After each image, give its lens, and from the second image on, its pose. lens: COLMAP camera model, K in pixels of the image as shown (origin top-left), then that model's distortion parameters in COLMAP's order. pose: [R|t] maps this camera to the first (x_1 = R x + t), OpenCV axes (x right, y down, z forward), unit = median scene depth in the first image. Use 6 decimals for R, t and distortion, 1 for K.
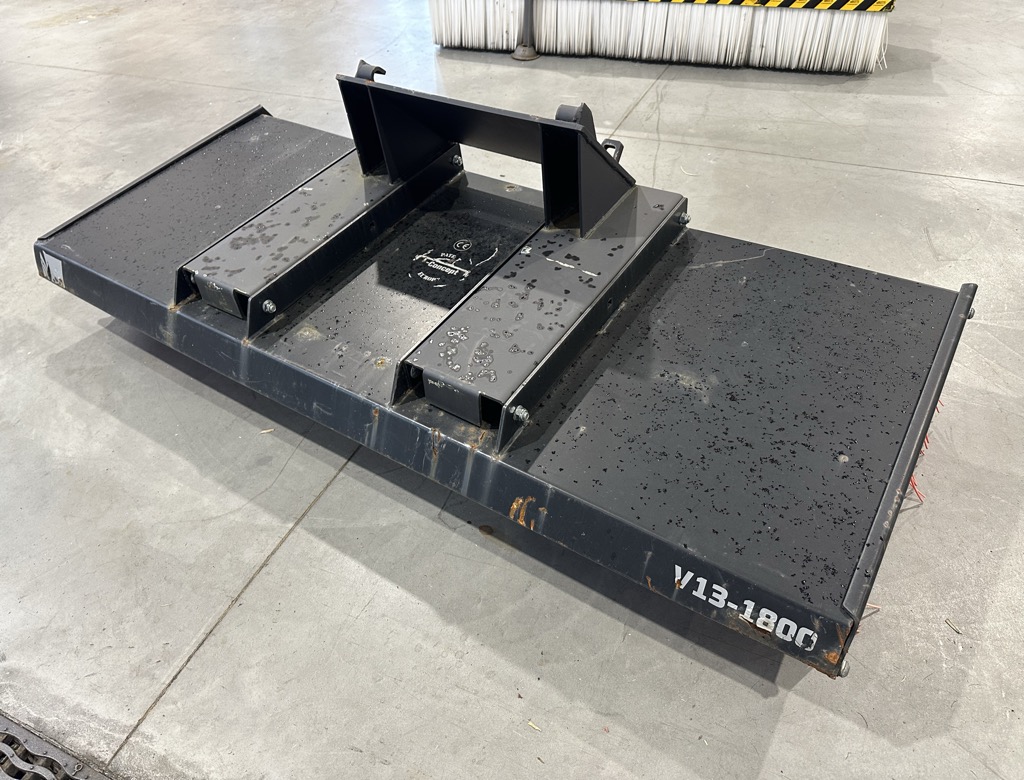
lens RADIAL K [[719.1, 0, 508.5], [0, 719.1, 373.9], [0, 0, 1]] dist [0.050388, -0.061751]
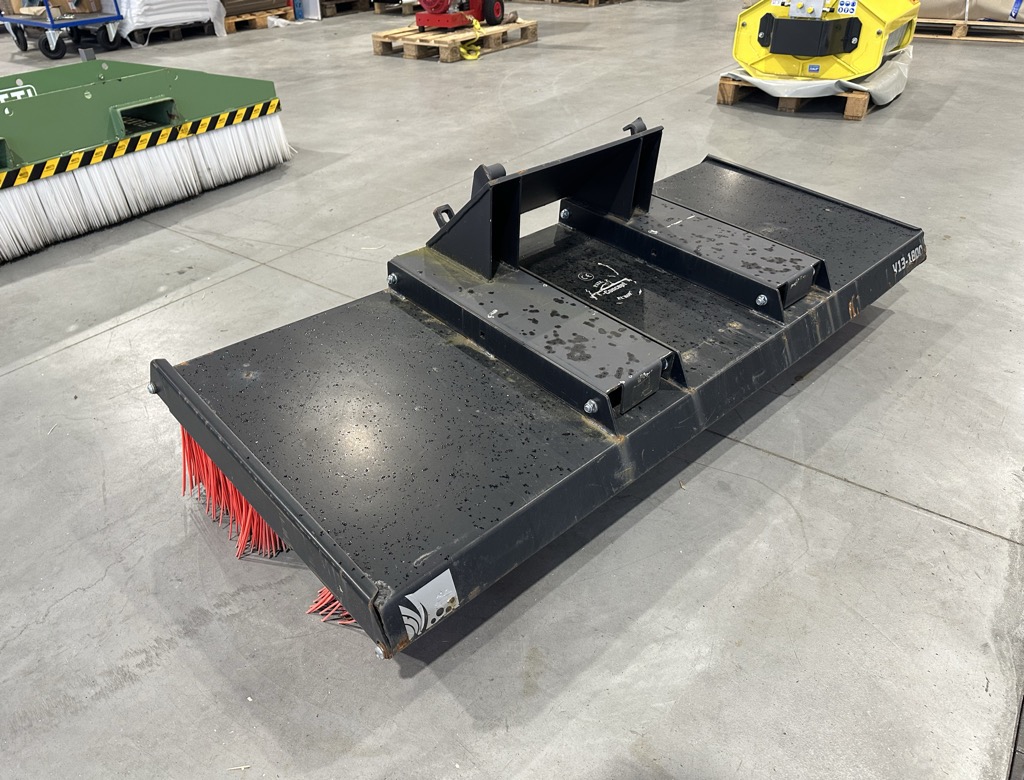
lens RADIAL K [[719.1, 0, 509.7], [0, 719.1, 387.2], [0, 0, 1]] dist [0.050388, -0.061751]
pose [[0.216028, -0.511458, 0.831711, -1.458698], [0.643138, 0.715462, 0.272924, -0.569528], [-0.734647, 0.475946, 0.483498, 0.789840]]
